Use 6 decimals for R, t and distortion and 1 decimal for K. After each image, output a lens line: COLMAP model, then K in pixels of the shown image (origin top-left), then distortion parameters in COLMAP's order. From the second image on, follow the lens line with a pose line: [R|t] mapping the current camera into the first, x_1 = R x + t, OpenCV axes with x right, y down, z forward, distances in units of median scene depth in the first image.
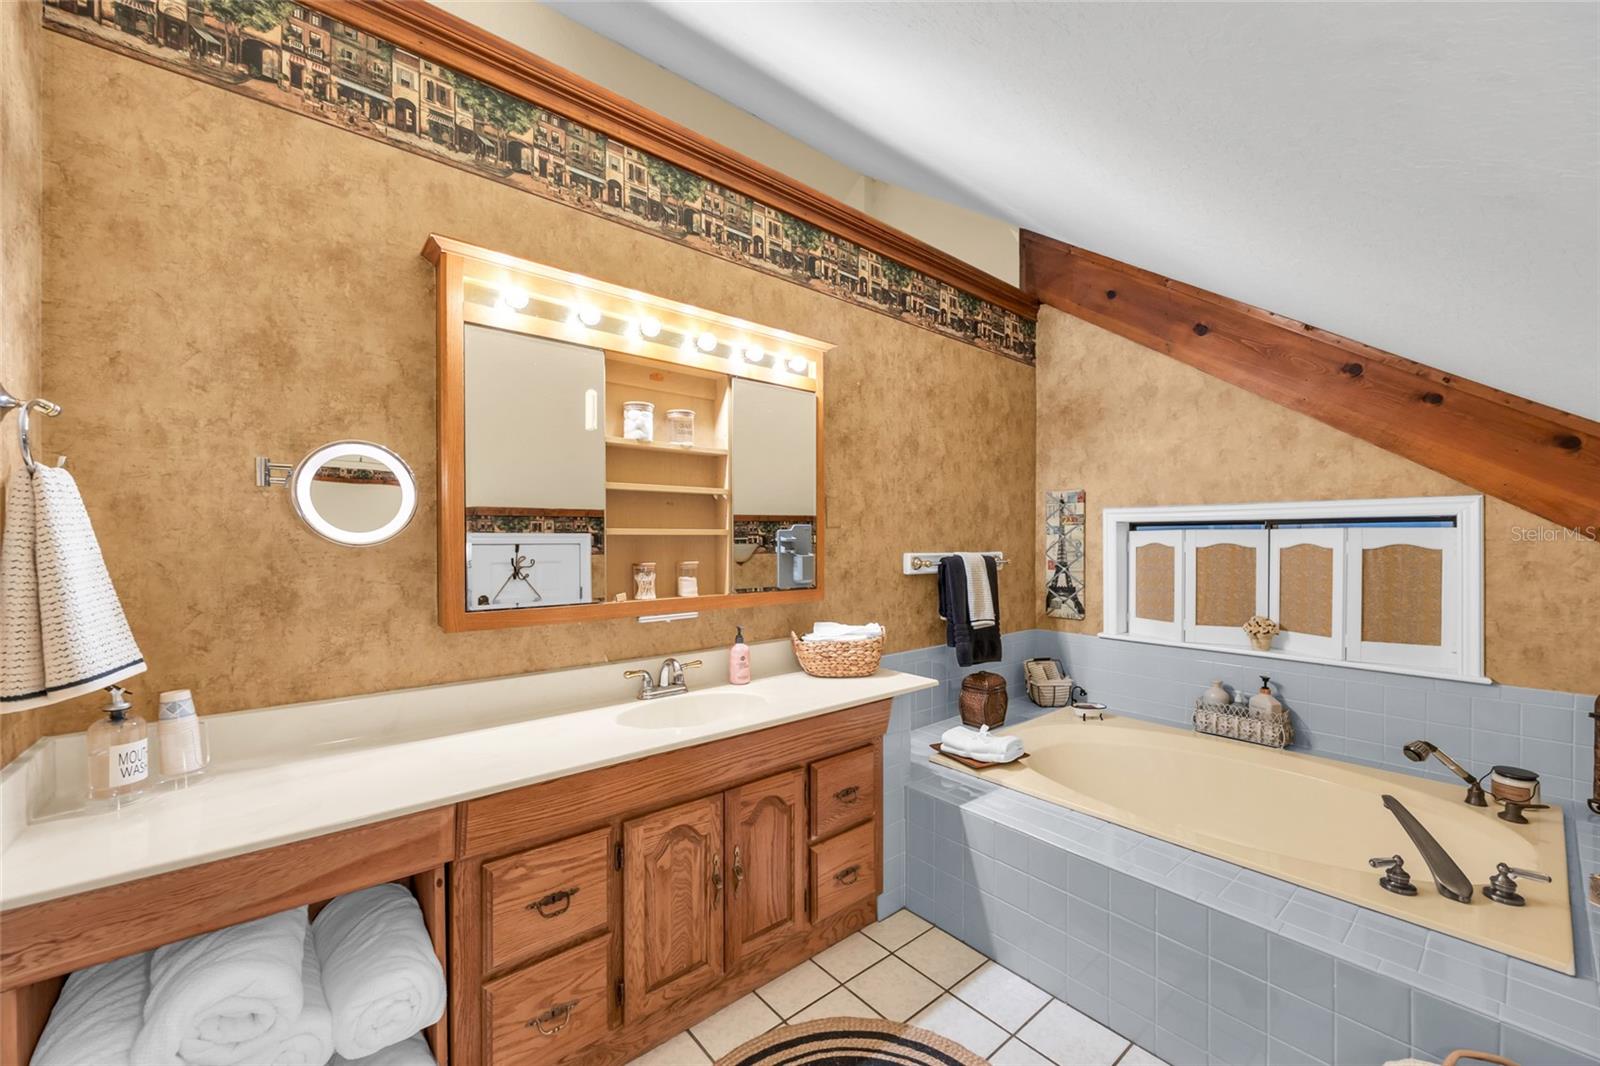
lens RADIAL K [[620.4, 0, 805.4], [0, 620.4, 542.6], [0, 0, 1]] dist [-0.002668, 0.000136]
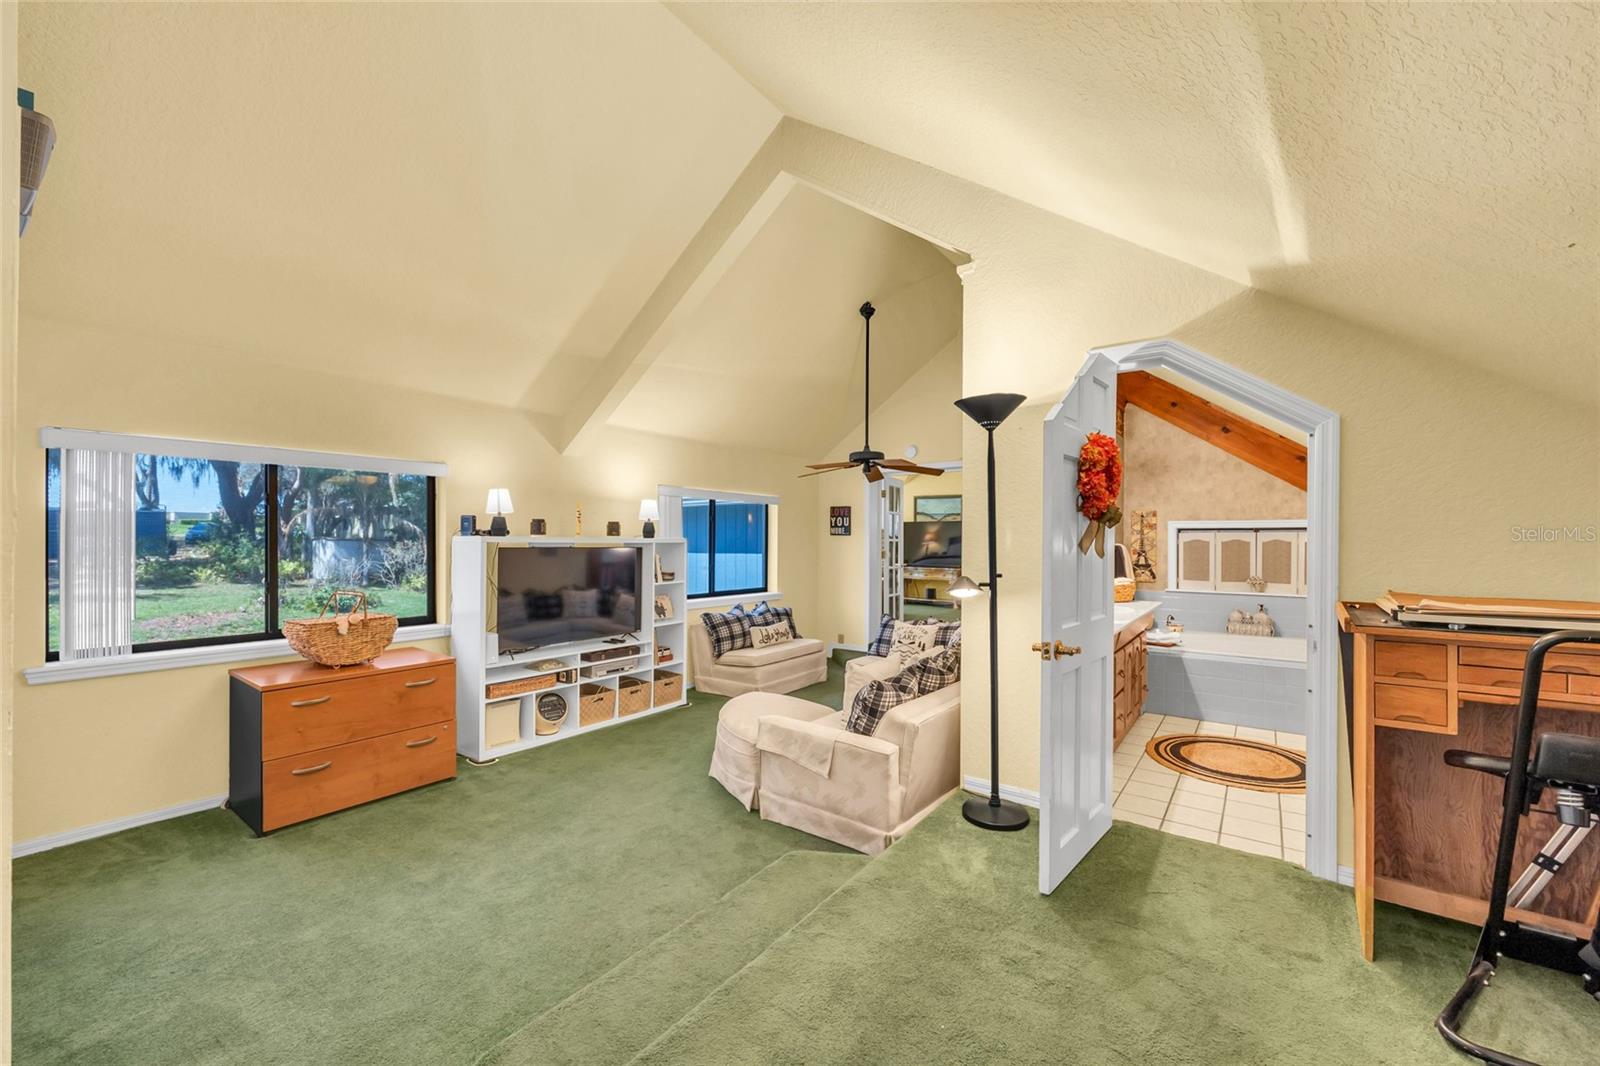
lens RADIAL K [[620.4, 0, 805.4], [0, 620.4, 542.6], [0, 0, 1]] dist [-0.002668, 0.000136]
pose [[0.973121, 0.002243, 0.230281, -1.103137], [-0.002276, 0.999997, -0.000123, 0.013947], [-0.230281, -0.000405, 0.973124, -0.597707]]
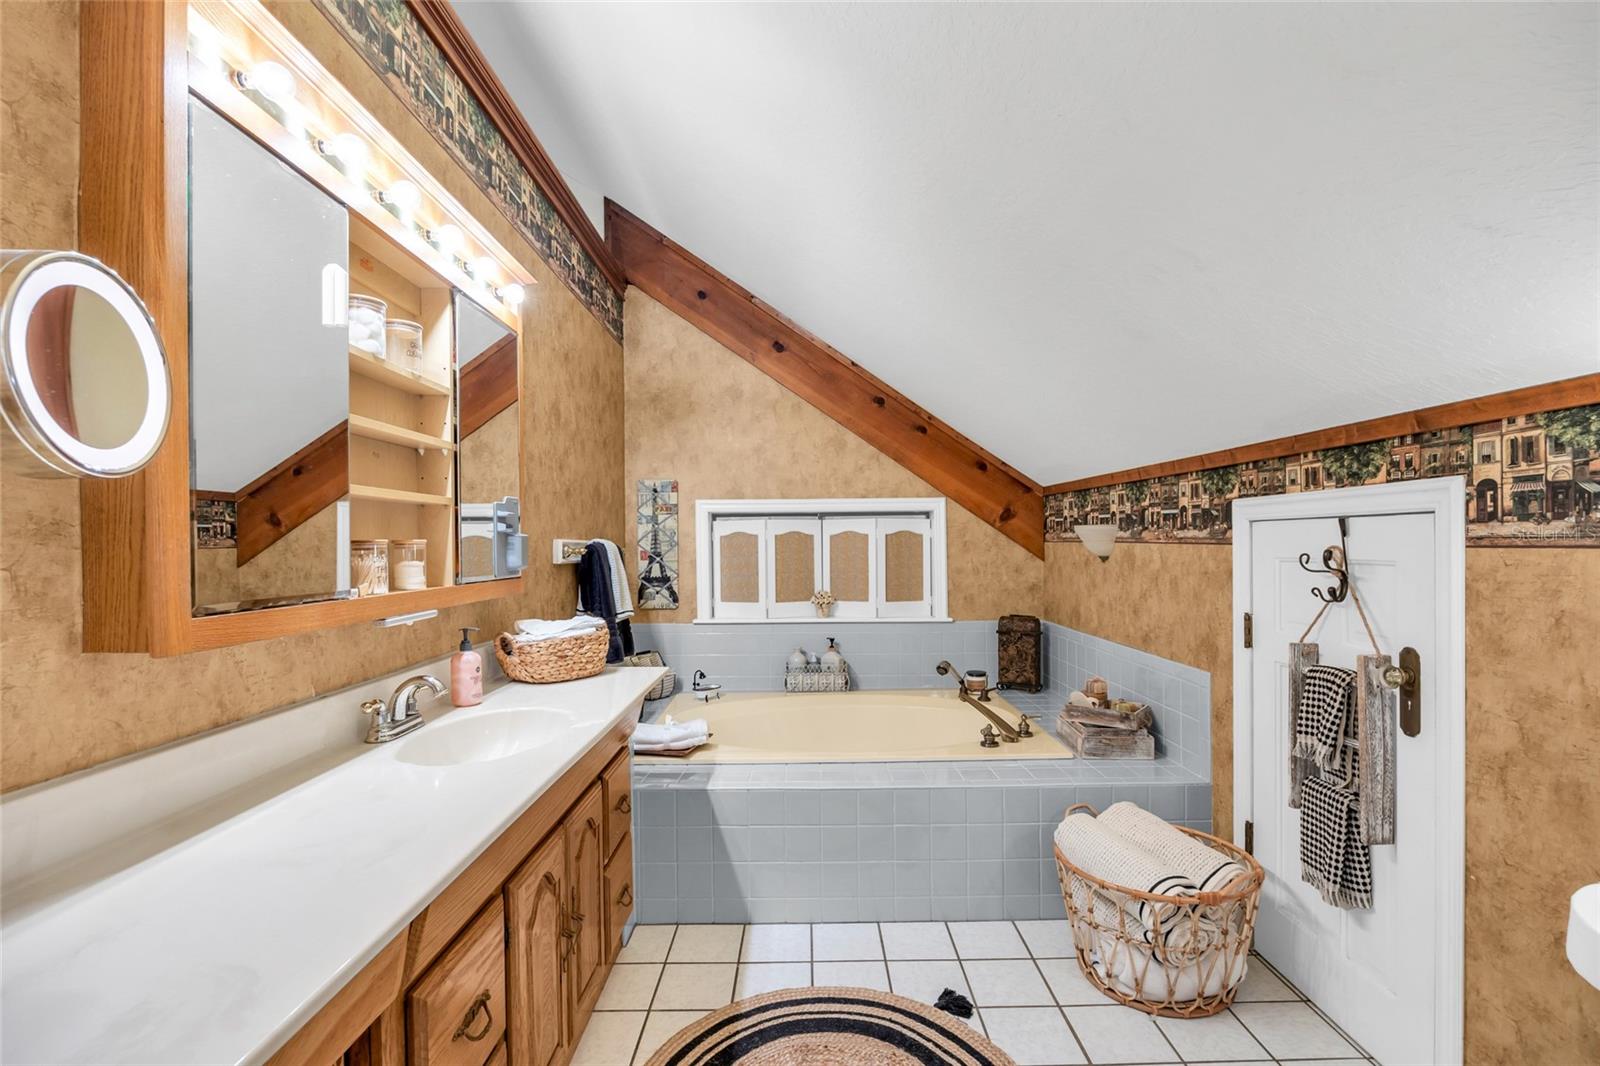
lens RADIAL K [[723.4, 0, 801.7], [0, 723.4, 543.4], [0, 0, 1]] dist [-0.012787, 0.000181]
pose [[0.645065, -0.004105, 0.764117, -0.369562], [0.012148, 0.999914, -0.004883, 0.030966], [-0.764031, 0.012432, 0.645059, 0.098546]]
